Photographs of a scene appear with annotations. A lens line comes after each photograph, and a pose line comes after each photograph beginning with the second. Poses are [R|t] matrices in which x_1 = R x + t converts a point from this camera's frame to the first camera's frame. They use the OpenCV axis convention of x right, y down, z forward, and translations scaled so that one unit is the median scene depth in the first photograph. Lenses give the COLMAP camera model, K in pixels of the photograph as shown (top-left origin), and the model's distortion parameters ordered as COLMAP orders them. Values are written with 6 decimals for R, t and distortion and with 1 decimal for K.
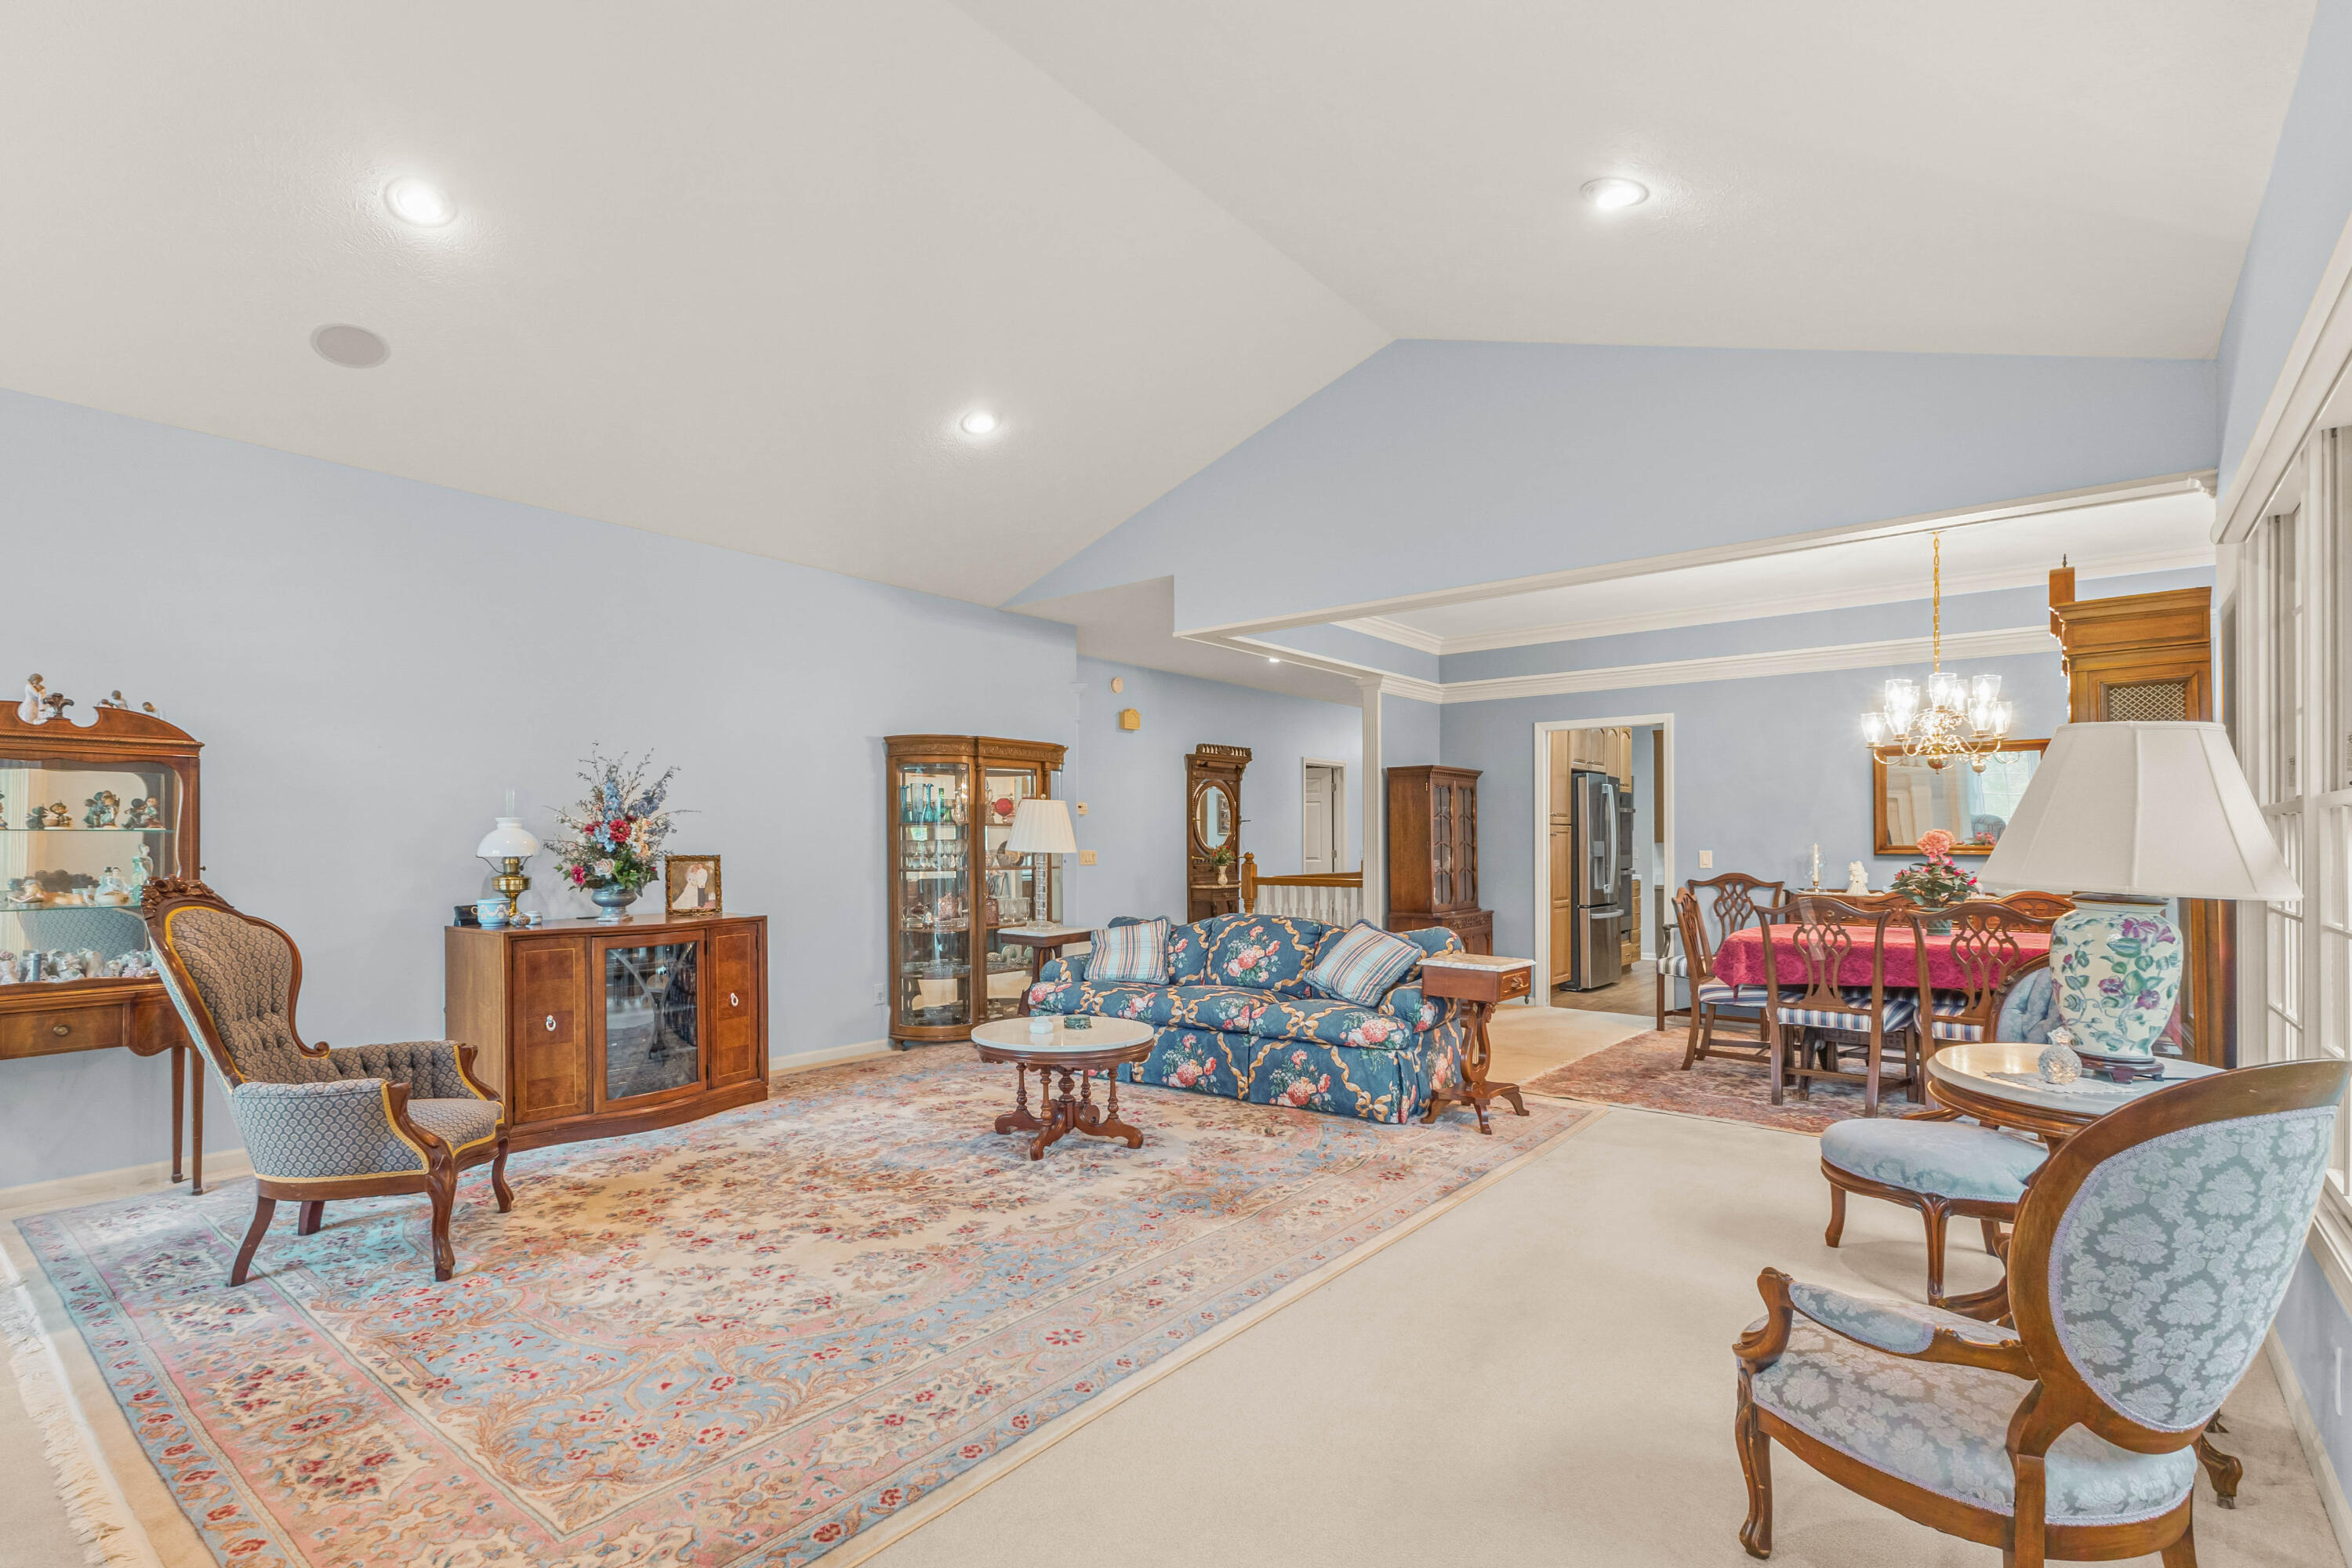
lens RADIAL K [[1087.6, 0, 1150.0], [0, 1087.6, 851.4], [0, 0, 1]] dist [0.009335, -0.000771]
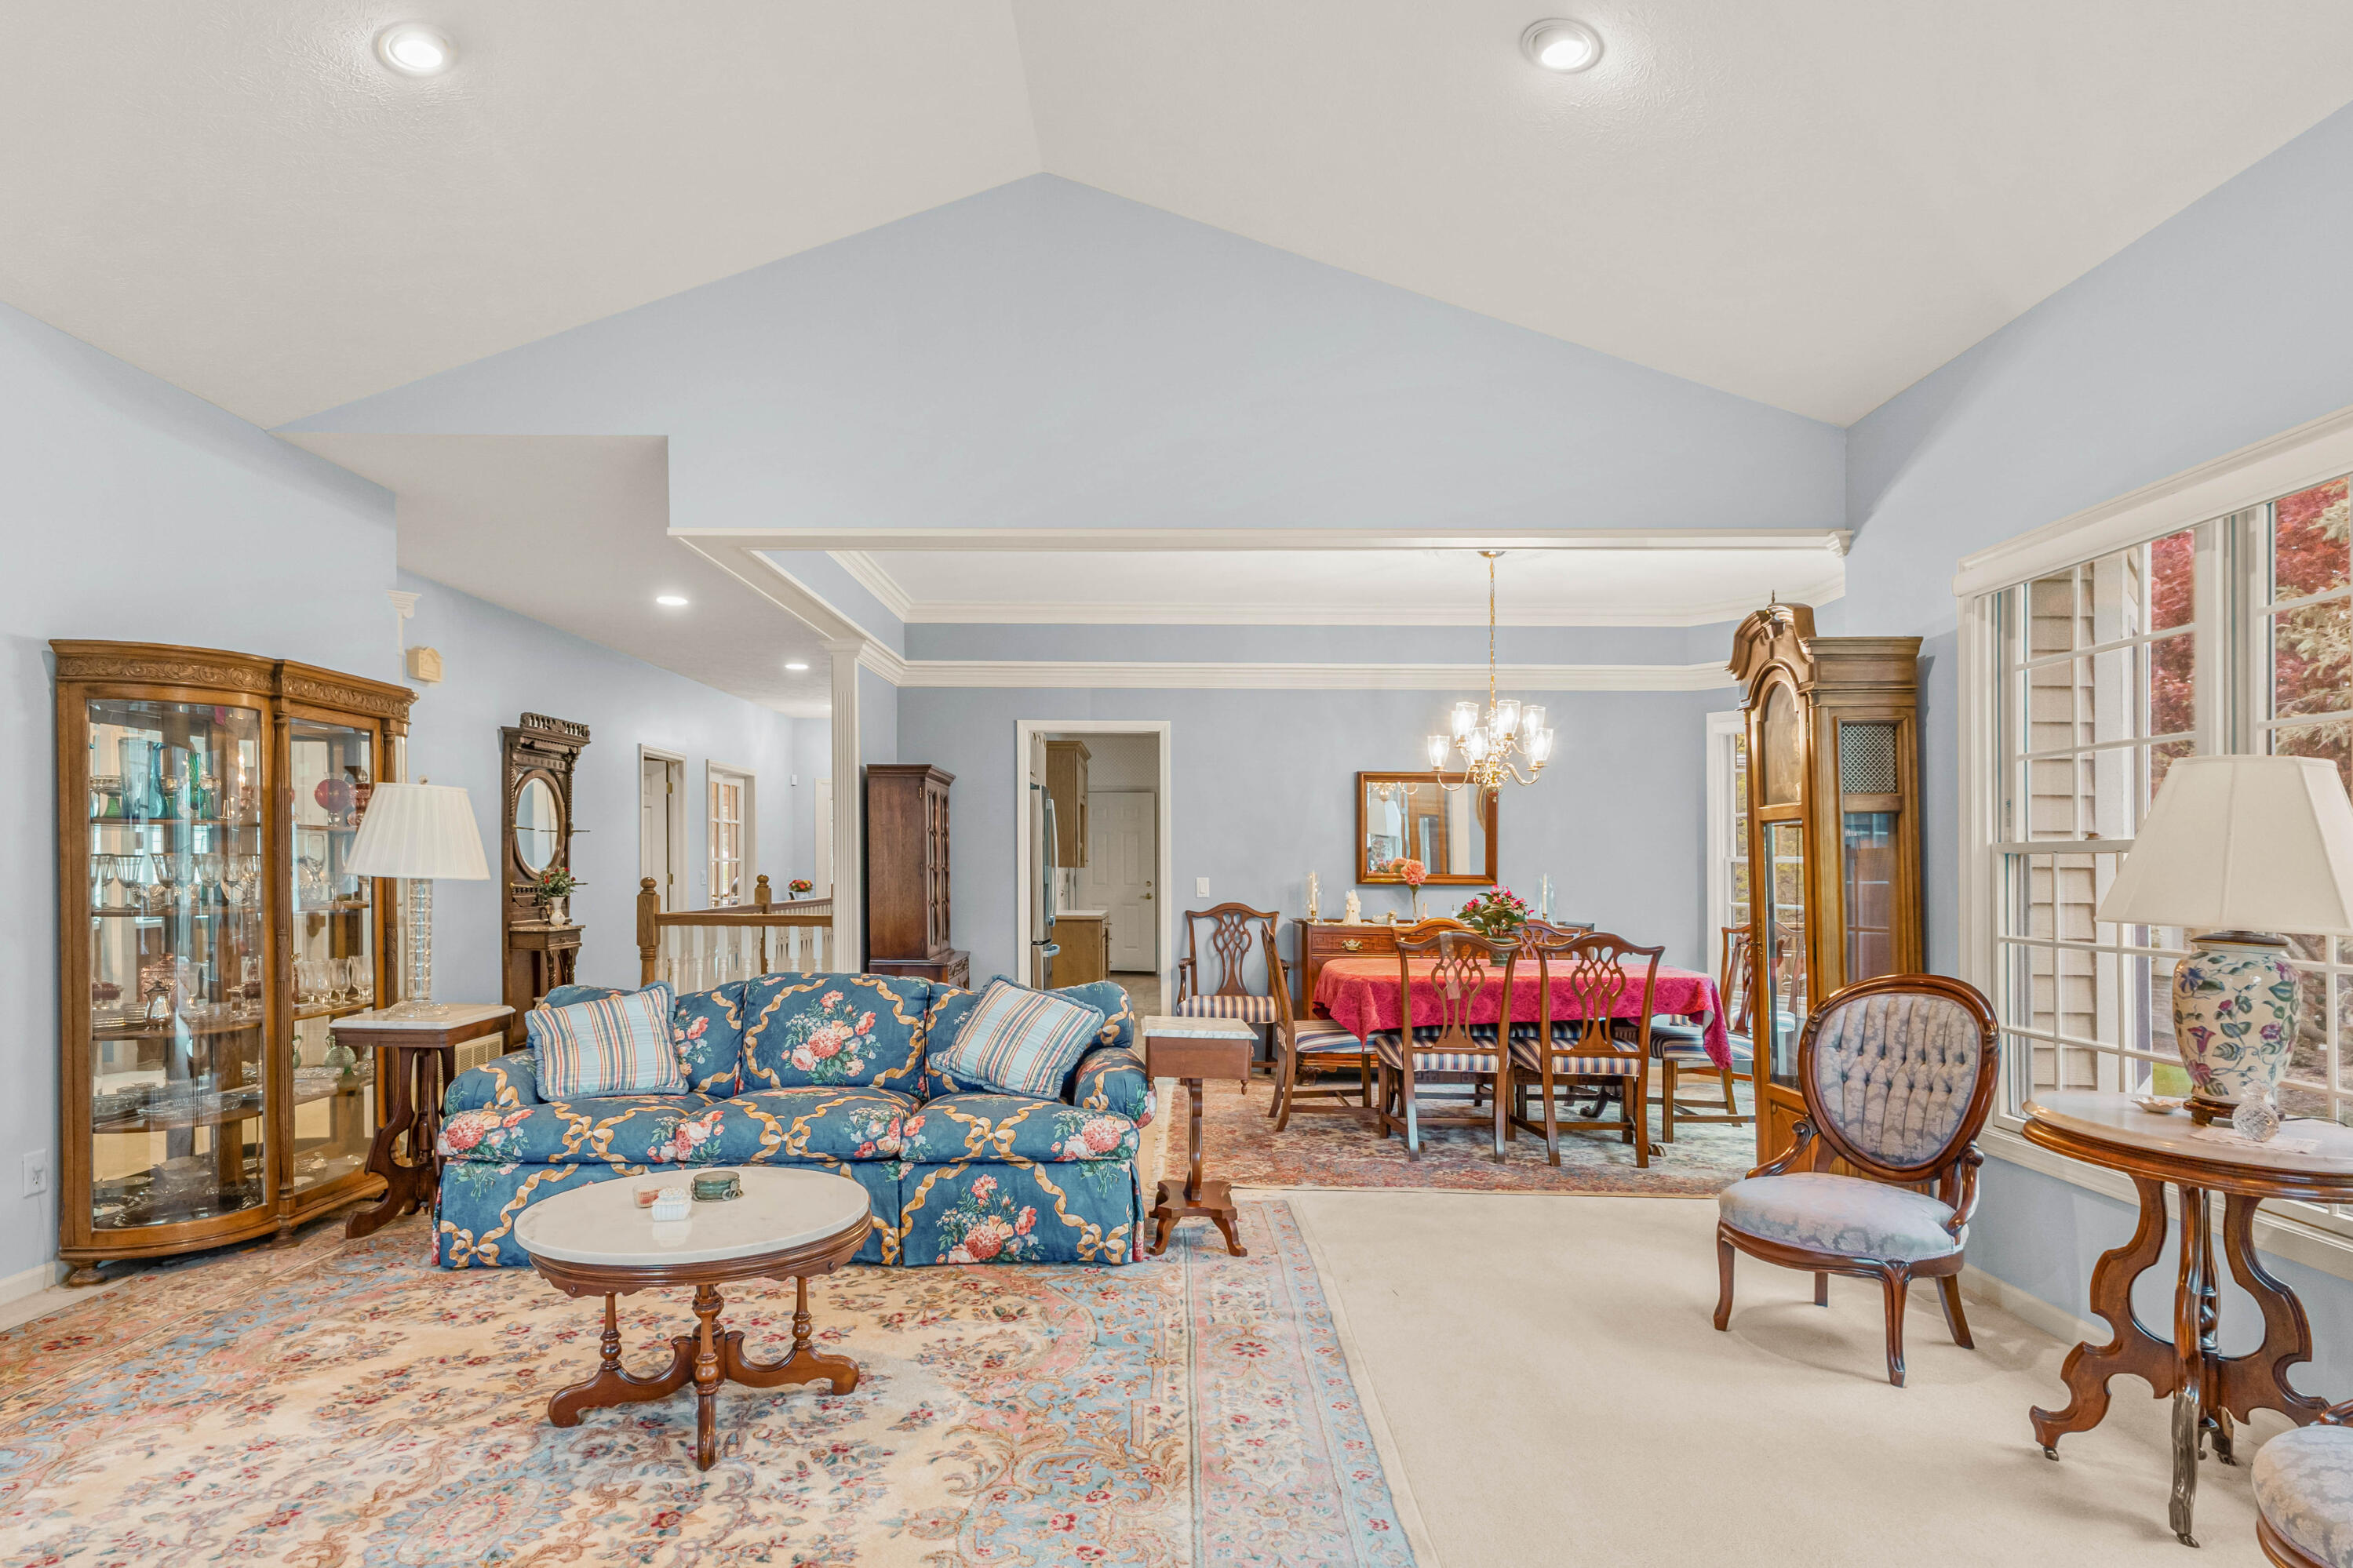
lens RADIAL K [[1266.8, 0, 1097.8], [0, 1266.8, 864.9], [0, 0, 1]] dist [0.023844, -0.000607]
pose [[0.792933, 0.009171, 0.609240, -0.261920], [-0.005631, 0.999954, -0.007723, -0.003501], [-0.609283, 0.002693, 0.792949, 0.307486]]
